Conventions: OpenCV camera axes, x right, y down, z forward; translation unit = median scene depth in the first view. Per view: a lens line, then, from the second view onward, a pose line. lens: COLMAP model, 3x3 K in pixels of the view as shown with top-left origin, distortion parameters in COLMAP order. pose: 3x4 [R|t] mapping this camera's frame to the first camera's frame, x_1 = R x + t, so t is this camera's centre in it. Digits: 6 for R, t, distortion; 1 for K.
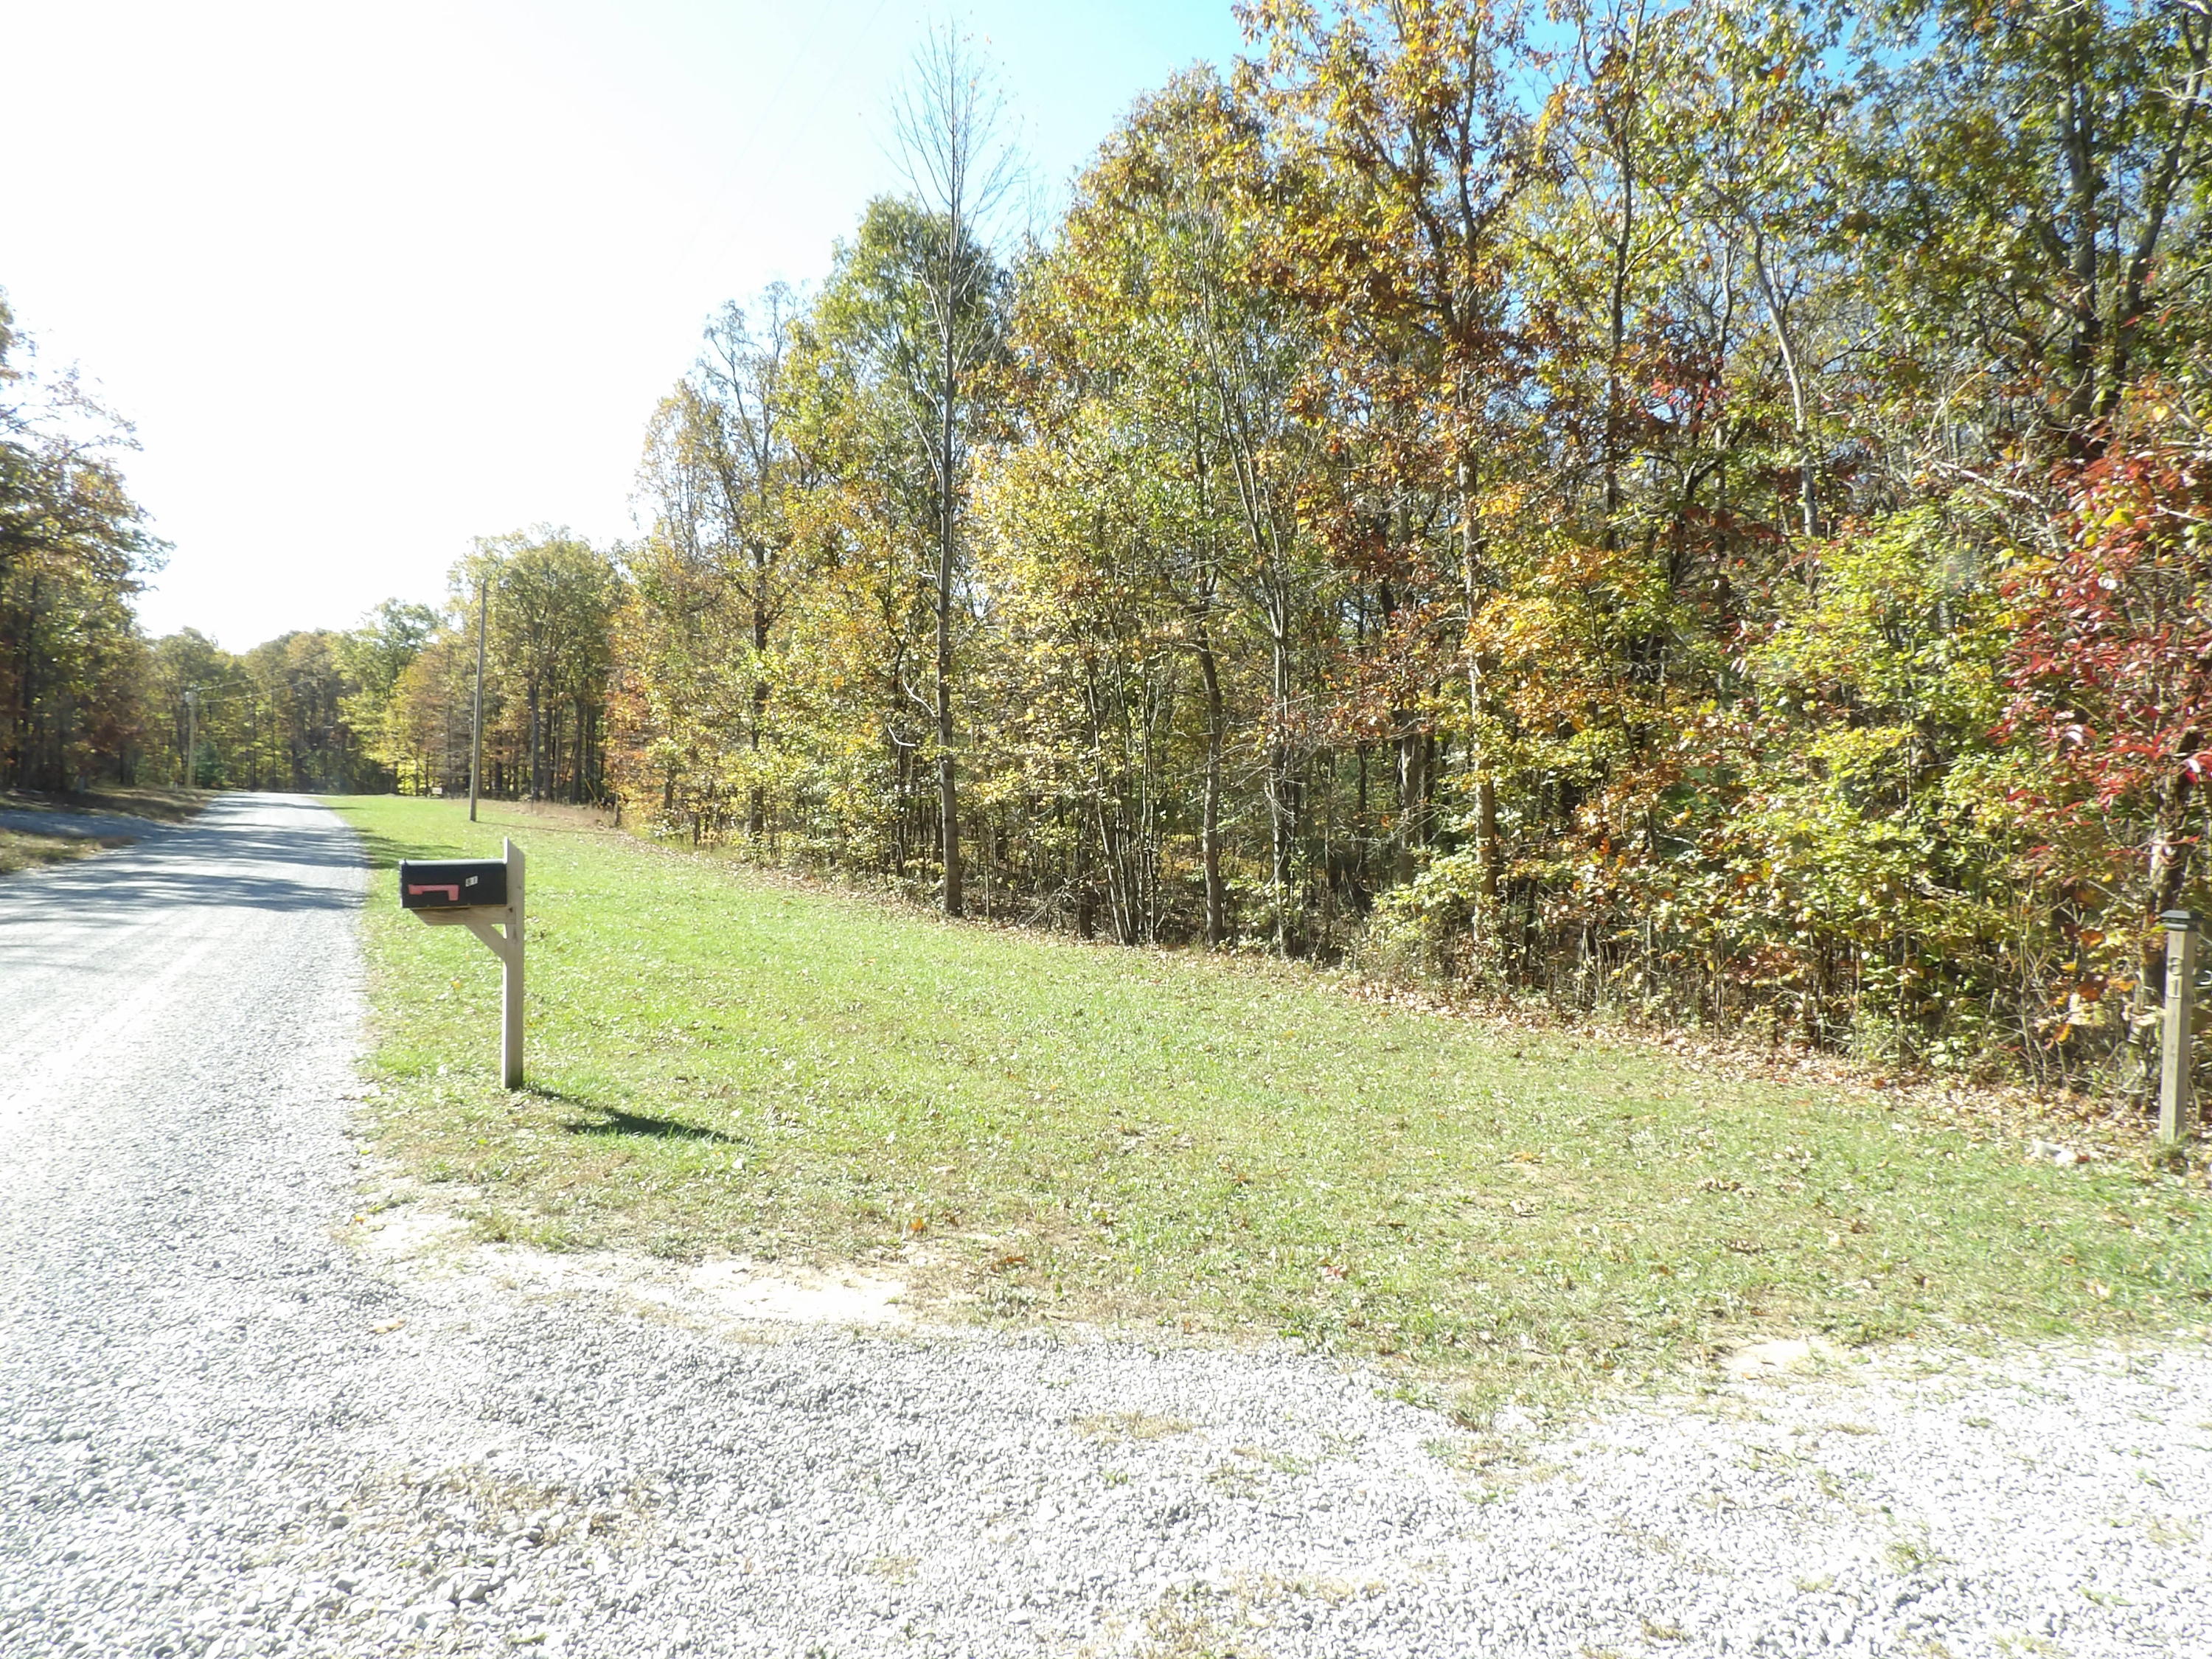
lens RADIAL K [[1586.9, 0, 1089.1], [0, 1586.9, 831.9], [0, 0, 1]] dist [-0.032133, 0.042892]
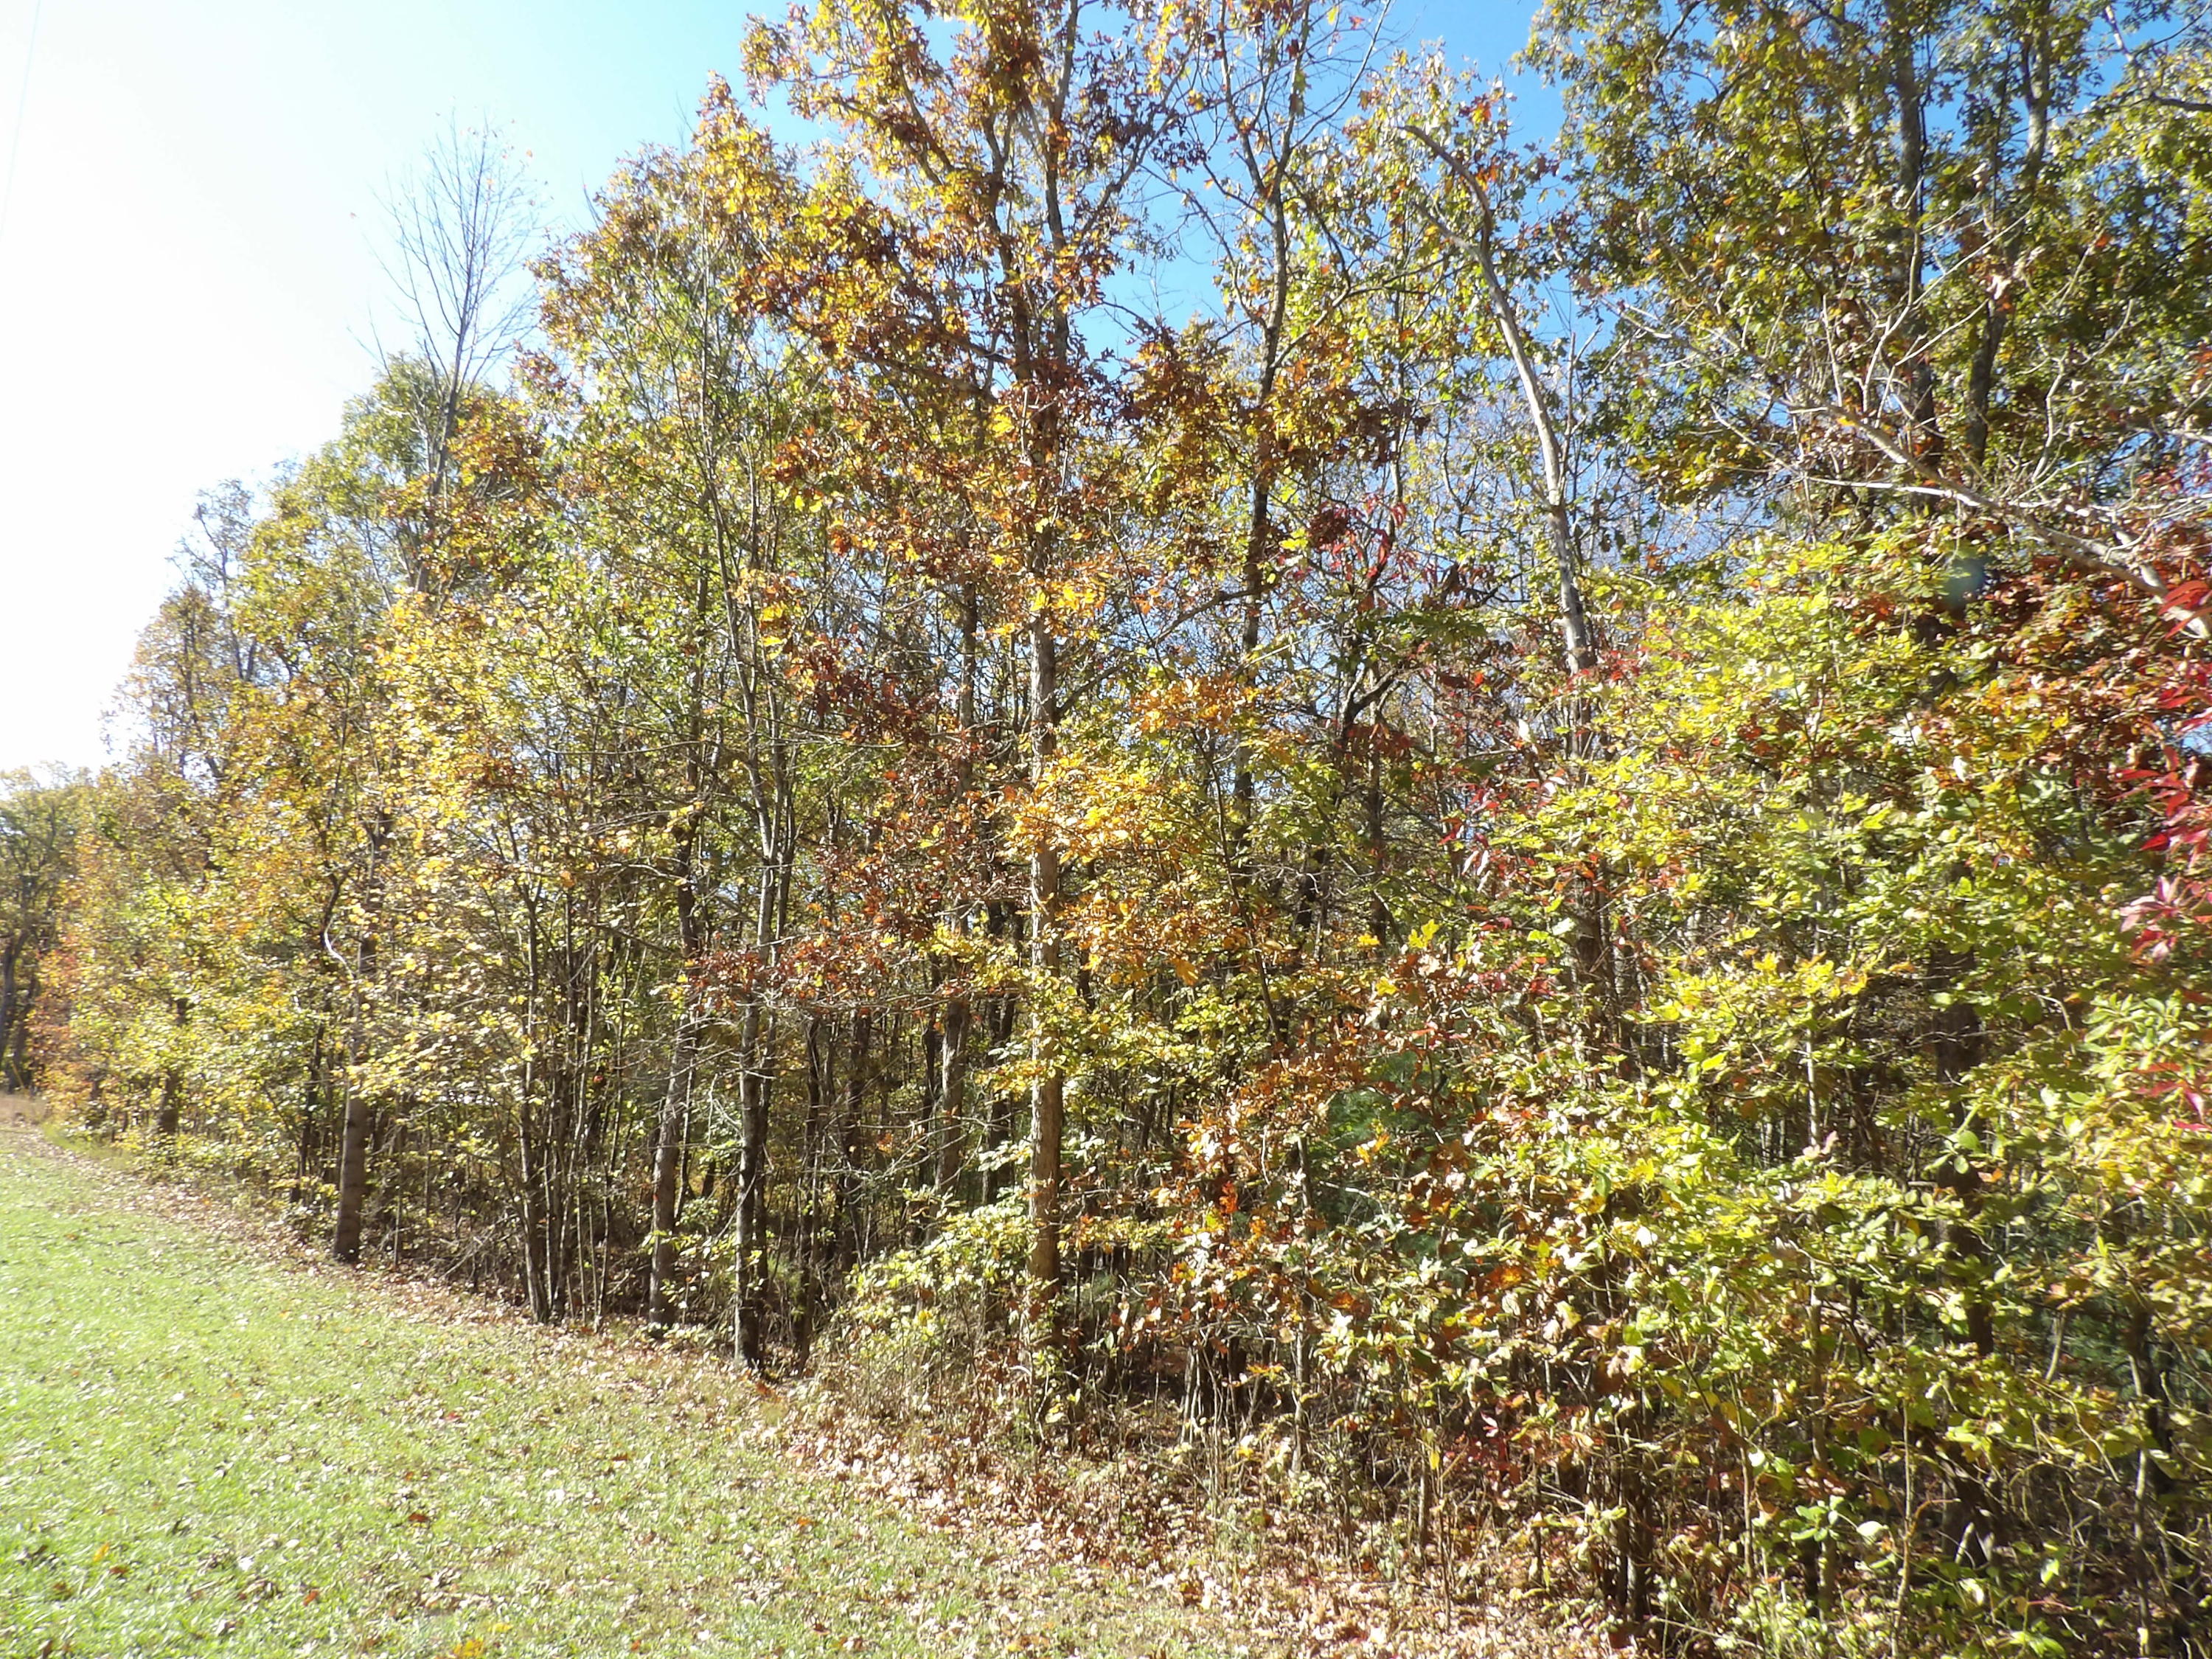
lens RADIAL K [[1586.9, 0, 1081.3], [0, 1586.9, 839.1], [0, 0, 1]] dist [-0.032133, 0.042892]
pose [[0.974169, 0.084956, 0.209231, 0.183701], [-0.040546, 0.977281, -0.208034, 0.004288], [-0.222152, 0.194177, 0.955481, 0.565511]]
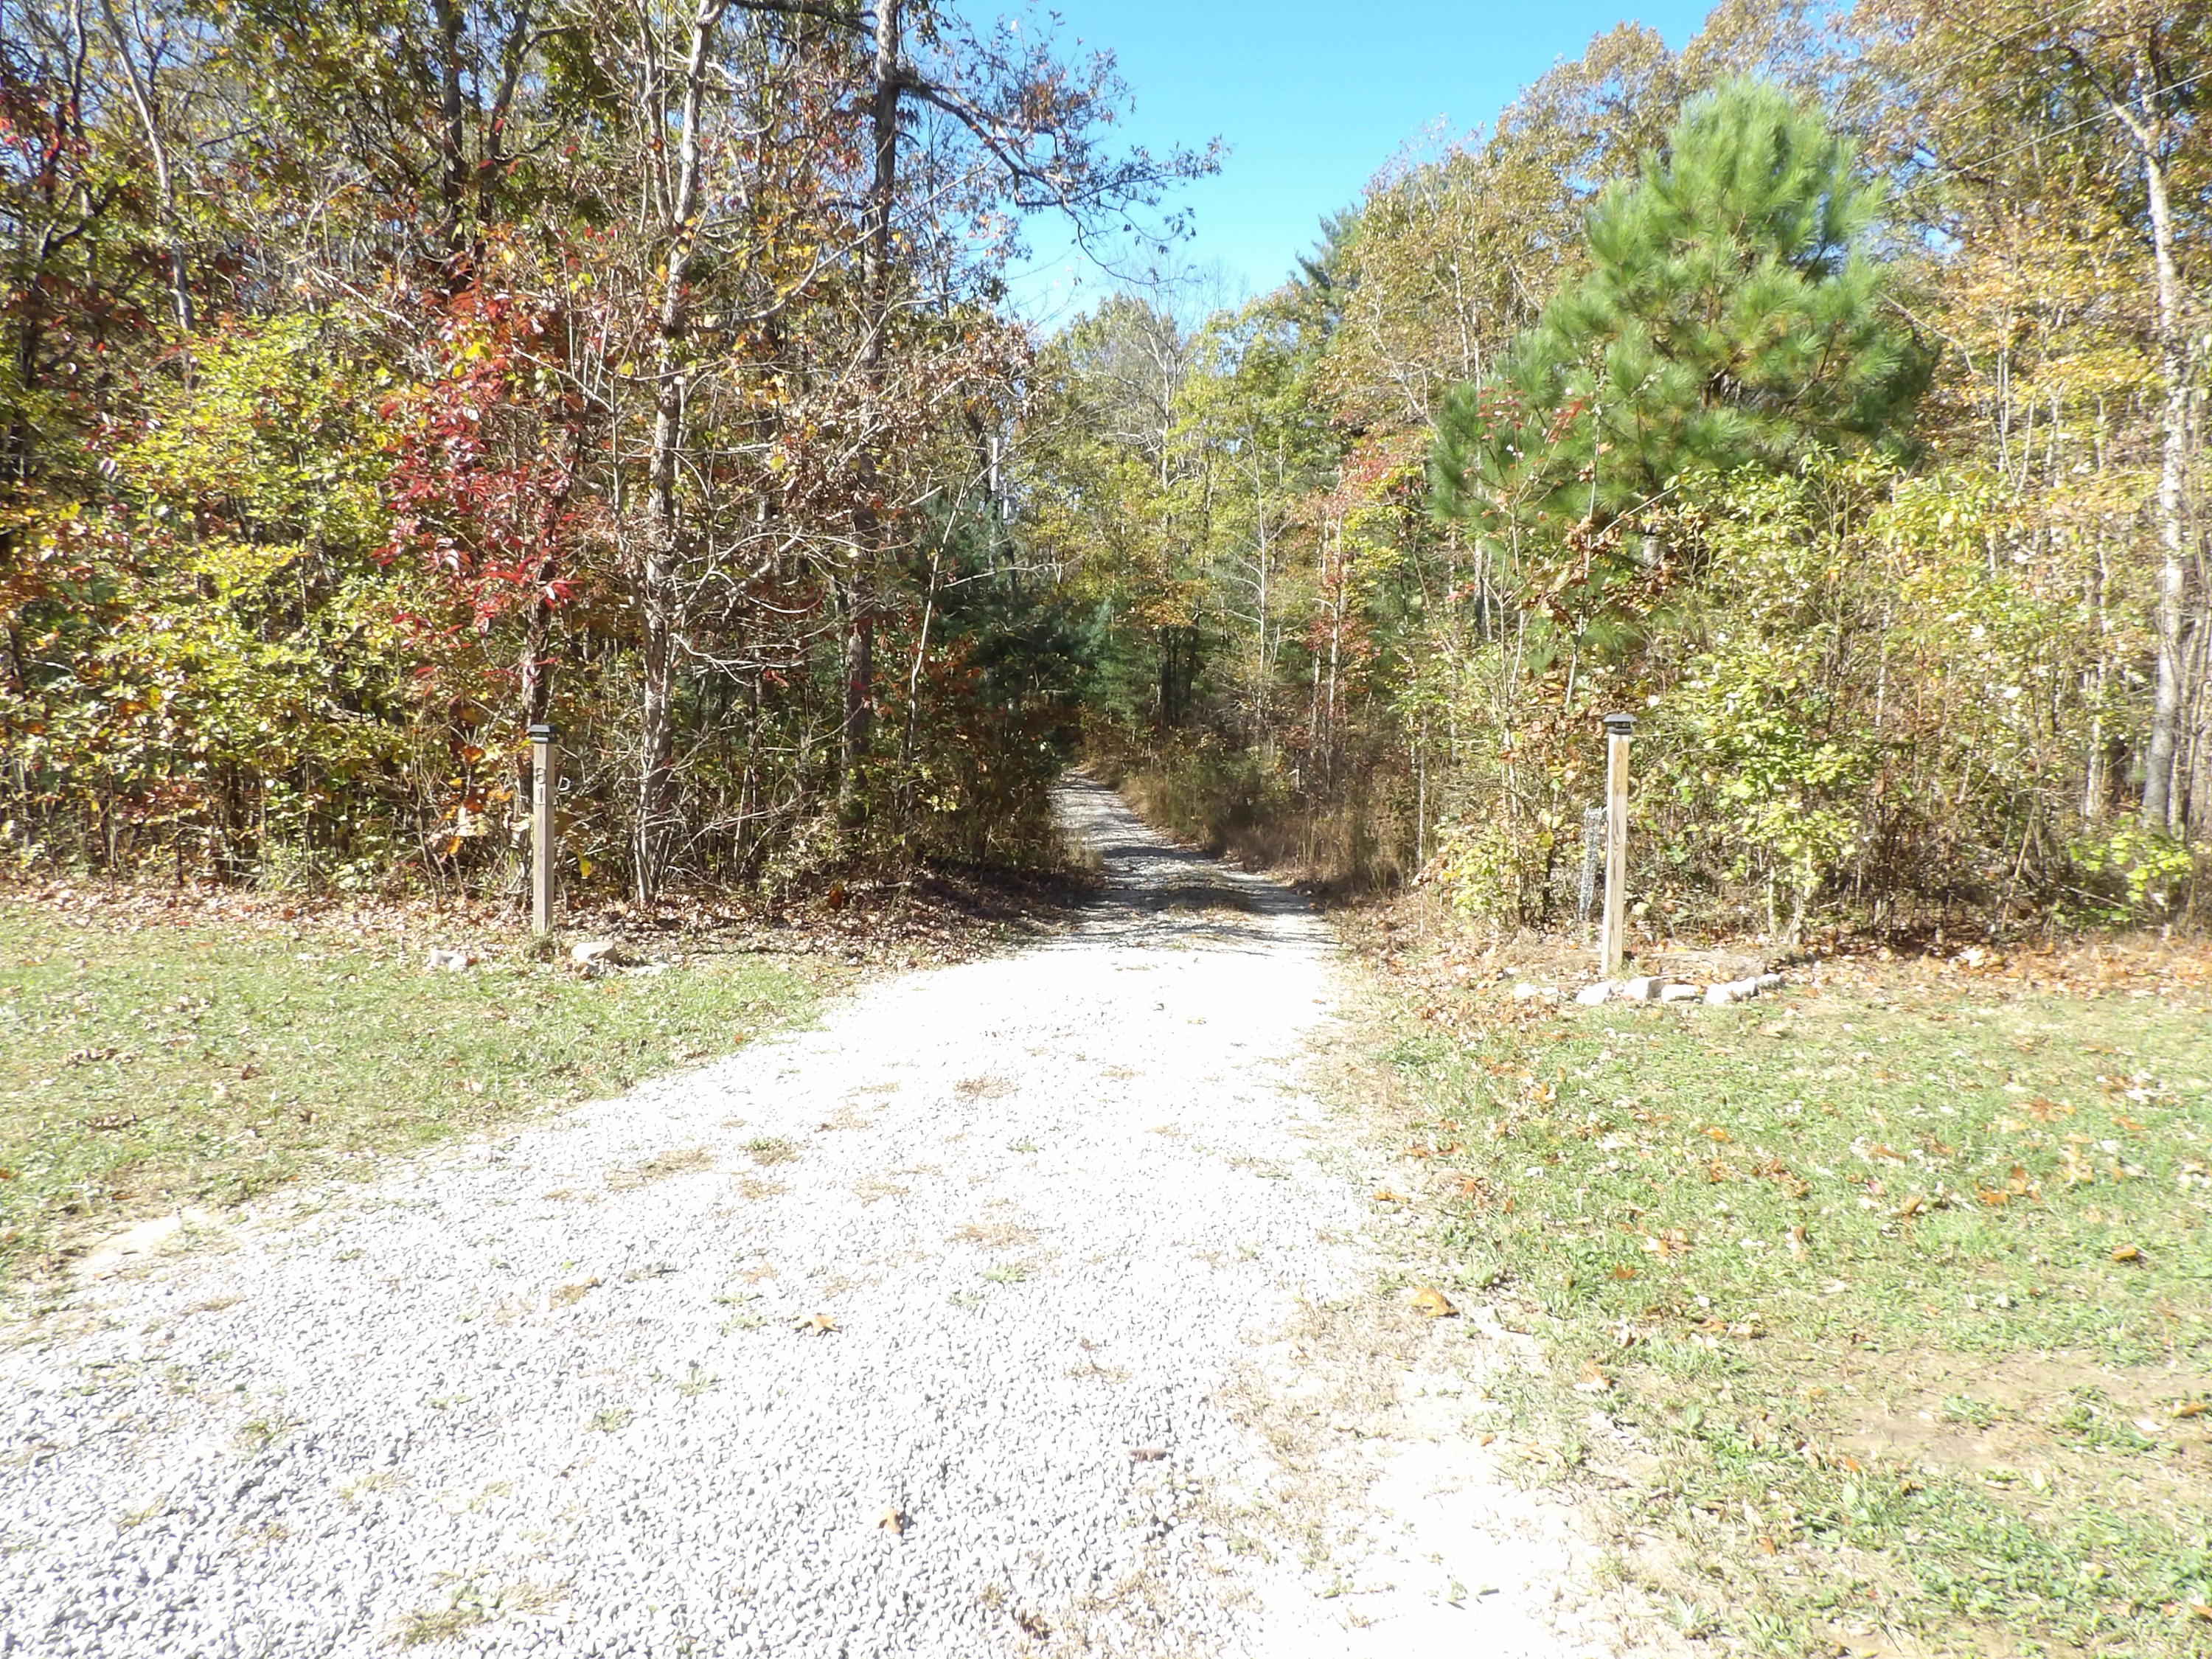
lens RADIAL K [[1586.9, 0, 1086.0], [0, 1586.9, 828.0], [0, 0, 1]] dist [-0.032133, 0.042892]
pose [[0.605899, -0.088064, 0.790653, 0.029144], [0.002433, 0.994055, 0.108855, 0.001428], [-0.795538, -0.064032, 0.602511, 0.020028]]
